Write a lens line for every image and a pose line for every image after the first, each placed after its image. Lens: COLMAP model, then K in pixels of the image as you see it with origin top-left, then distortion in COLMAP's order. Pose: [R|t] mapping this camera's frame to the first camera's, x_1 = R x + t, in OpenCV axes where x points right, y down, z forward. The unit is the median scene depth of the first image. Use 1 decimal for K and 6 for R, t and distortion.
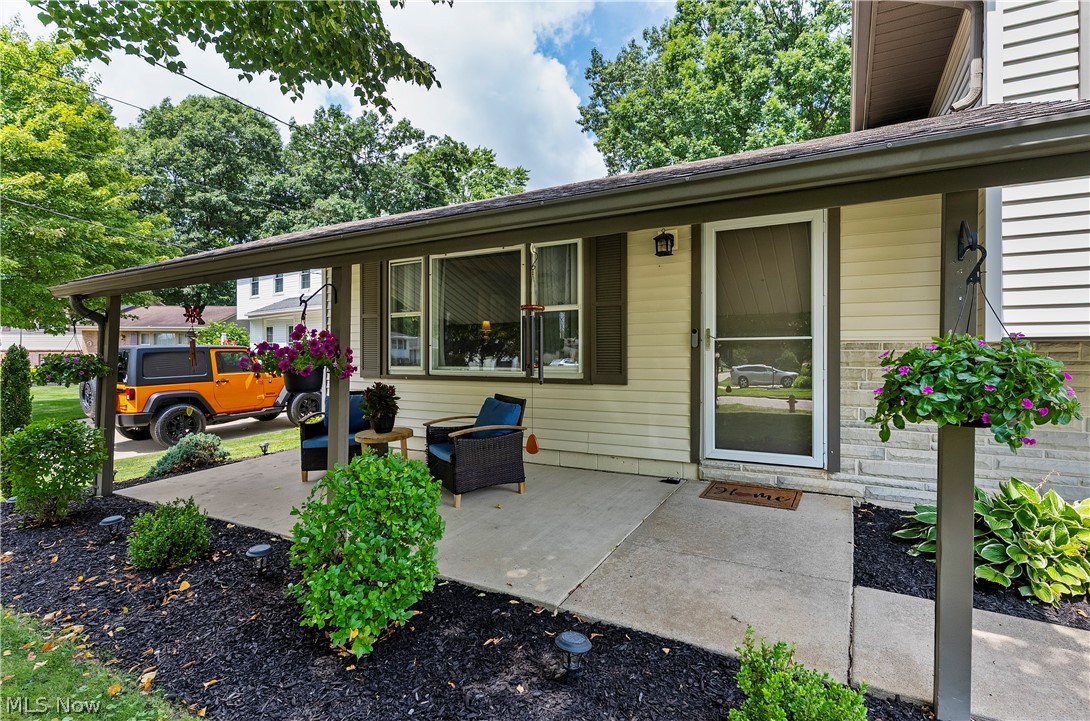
lens RADIAL K [[529.7, 0, 546.5], [0, 529.7, 355.0], [0, 0, 1]] dist [0.001219, -0.001122]
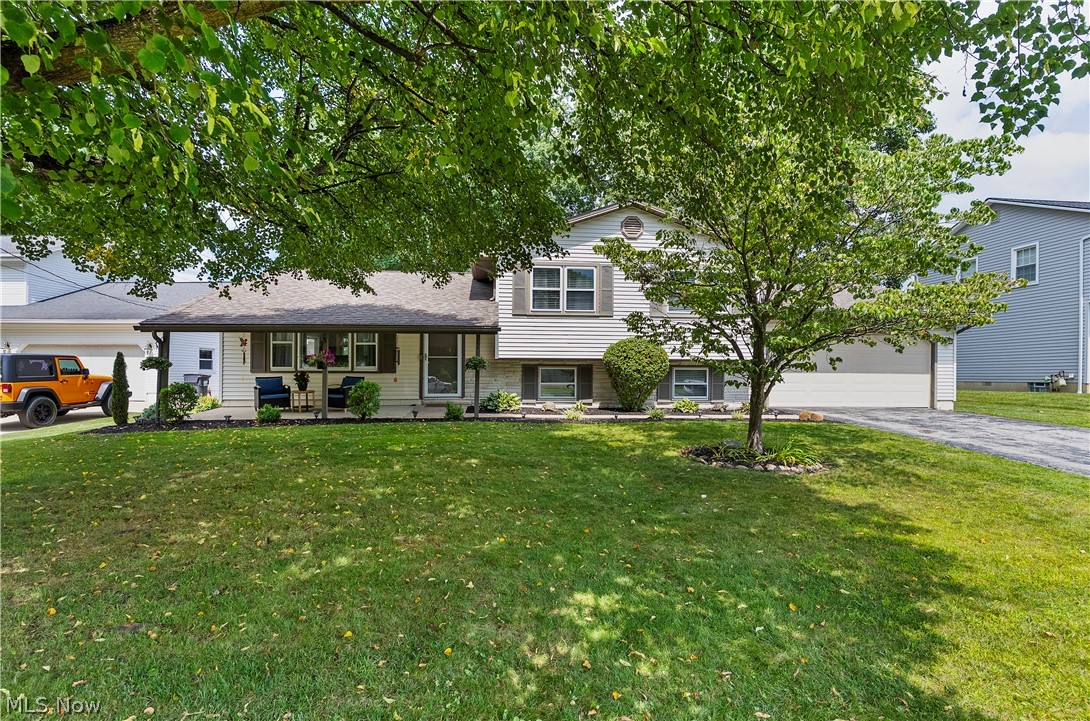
lens RADIAL K [[505.0, 0, 545.1], [0, 505.0, 371.7], [0, 0, 1]] dist [0.003115, 0.000186]
pose [[0.816739, 0.001295, 0.577006, -0.079512], [-0.002177, 0.999997, 0.000837, 0.004928], [-0.577004, -0.001939, 0.816739, -0.173007]]
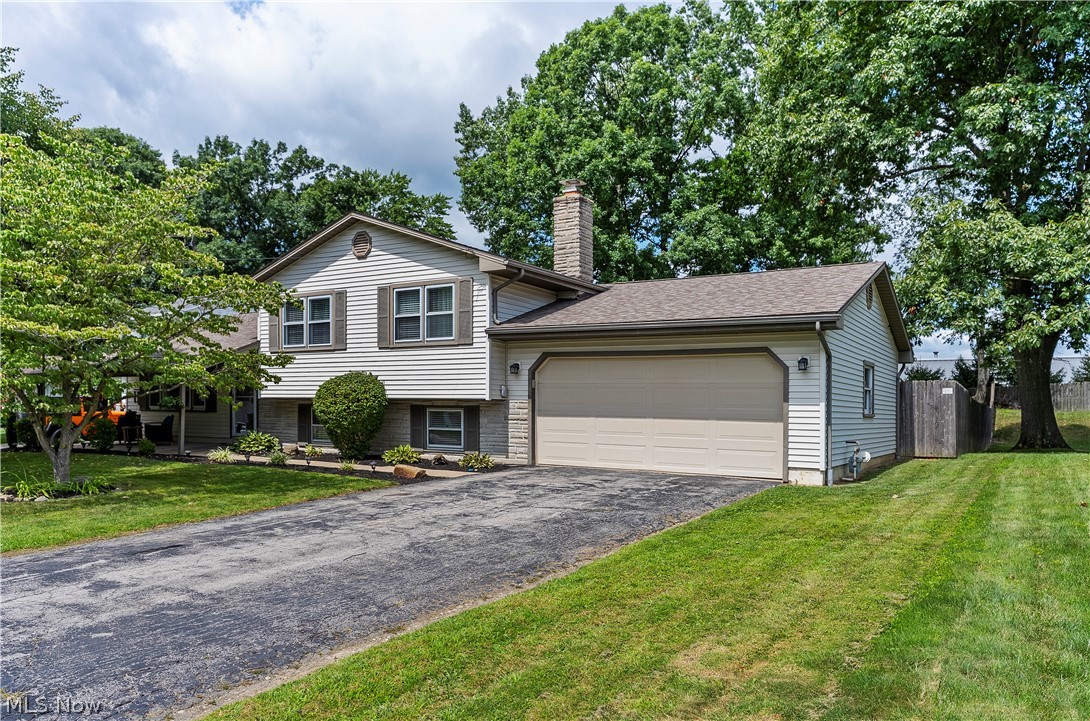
lens RADIAL K [[781.4, 0, 545.3], [0, 781.4, 434.8], [0, 0, 1]] dist [0.003590, 0.000034]
pose [[0.998846, 0.015738, -0.045367, 0.232696], [-0.014620, 0.999584, 0.024869, 0.004973], [0.045740, -0.024178, 0.998661, -0.344700]]
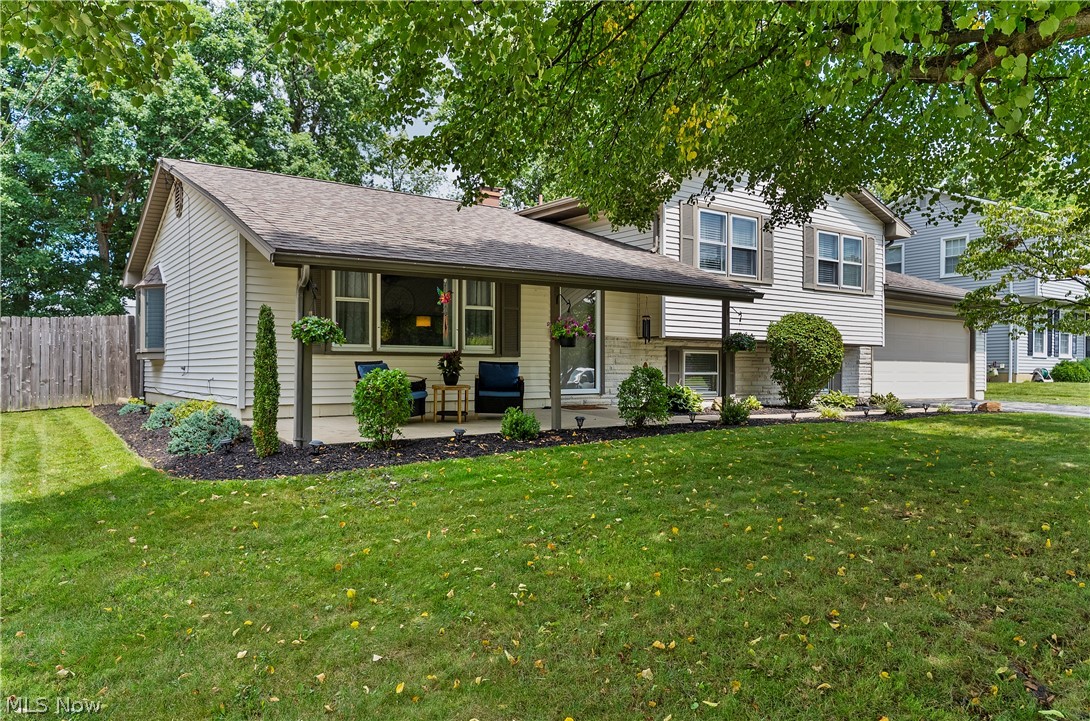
lens RADIAL K [[747.9, 0, 545.0], [0, 747.9, 360.5], [0, 0, 1]] dist [-0.000318, -0.000625]
pose [[0.419652, 0.008886, 0.907641, -0.218482], [-0.005763, 0.999958, -0.007125, 0.009237], [-0.907667, -0.002241, 0.419686, -0.008776]]
